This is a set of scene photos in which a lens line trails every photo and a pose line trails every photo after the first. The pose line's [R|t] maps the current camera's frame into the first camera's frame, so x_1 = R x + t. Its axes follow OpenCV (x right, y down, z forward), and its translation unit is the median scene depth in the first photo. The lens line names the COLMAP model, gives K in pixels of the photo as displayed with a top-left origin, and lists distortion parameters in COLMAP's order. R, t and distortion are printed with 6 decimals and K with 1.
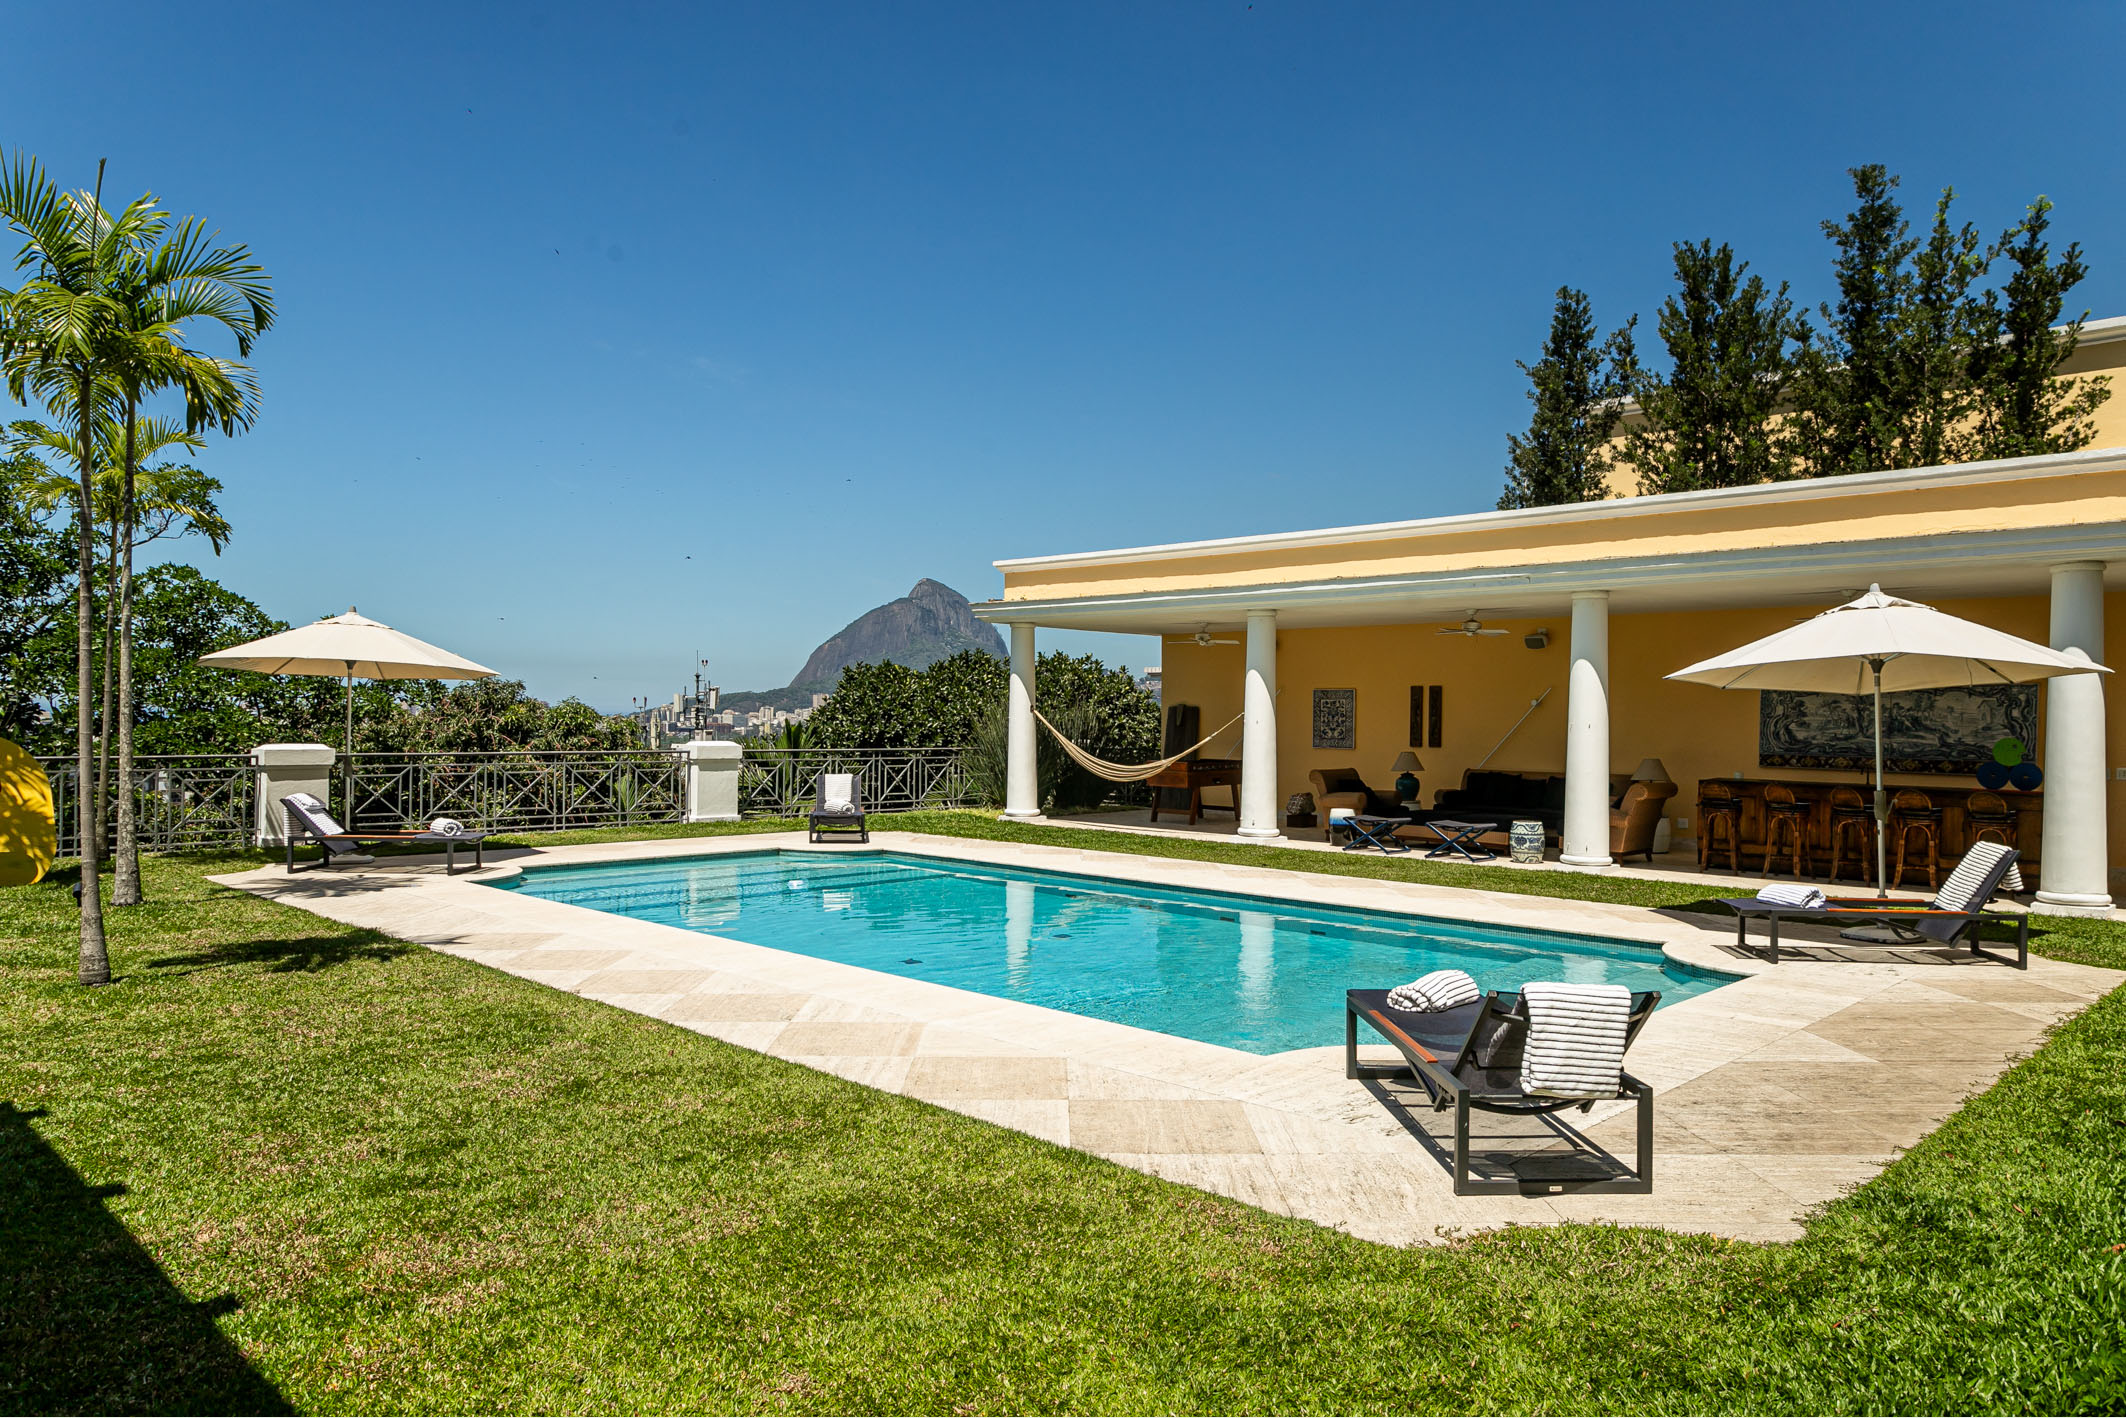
lens RADIAL K [[1381.7, 0, 1010.1], [0, 1381.7, 730.1], [0, 0, 1]] dist [-0.004934, 0.008342]
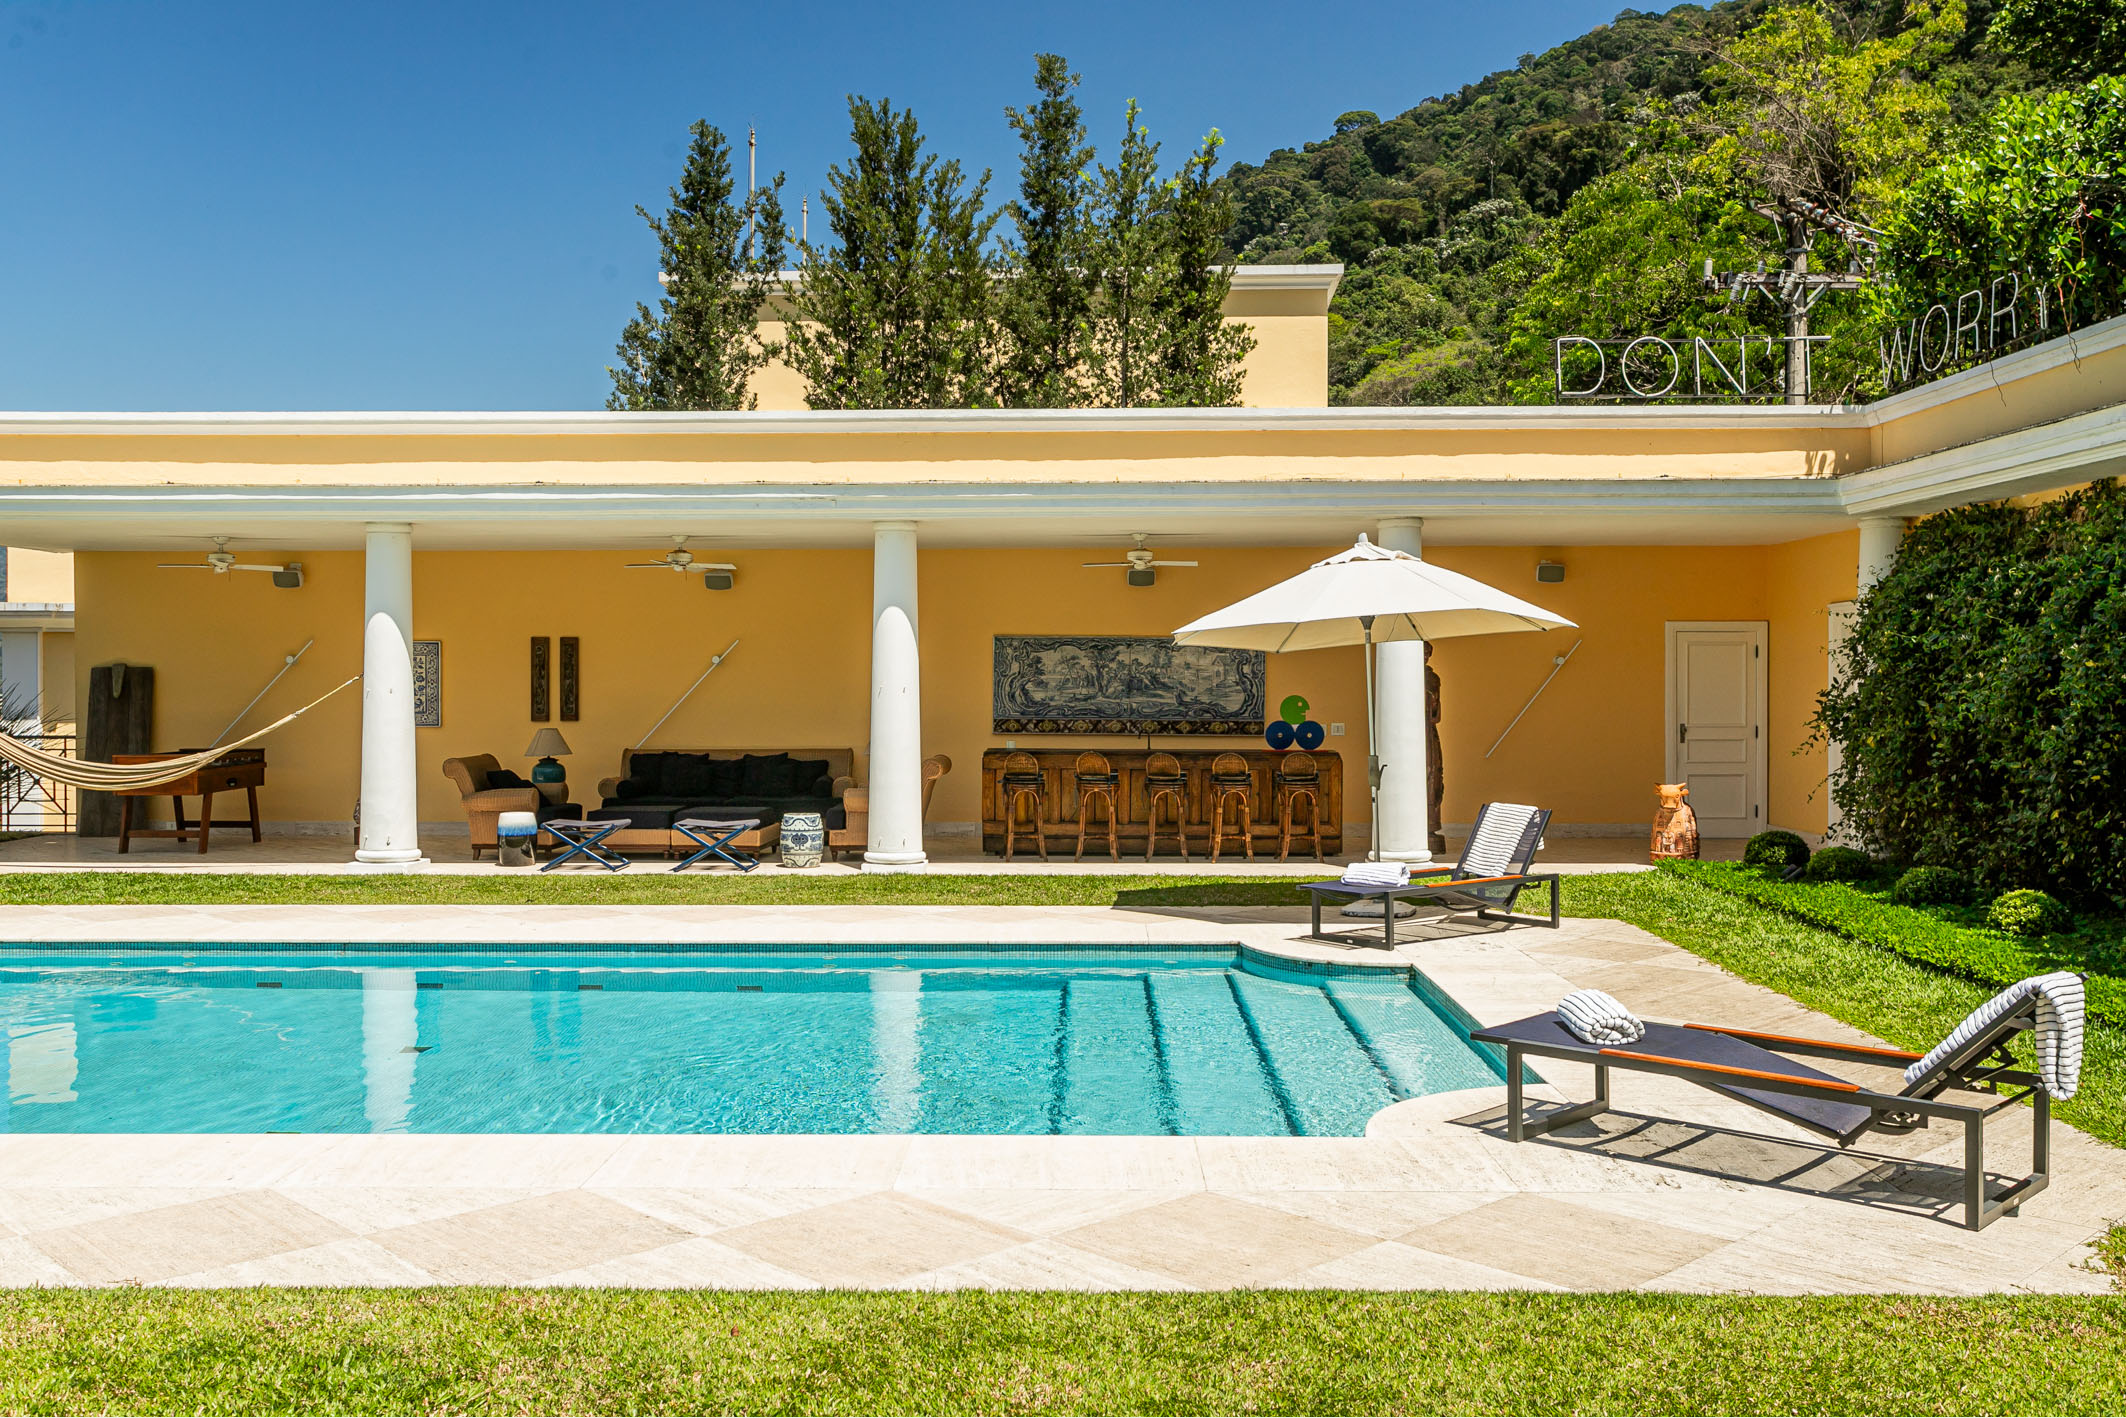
lens RADIAL K [[1871.4, 0, 1053.2], [0, 1871.4, 702.4], [0, 0, 1]] dist [-0.008439, 0.035413]
pose [[0.724312, -0.020358, 0.689172, -0.240420], [0.016444, 0.999790, 0.012251, -0.006819], [-0.689276, 0.002459, 0.724494, 0.139892]]
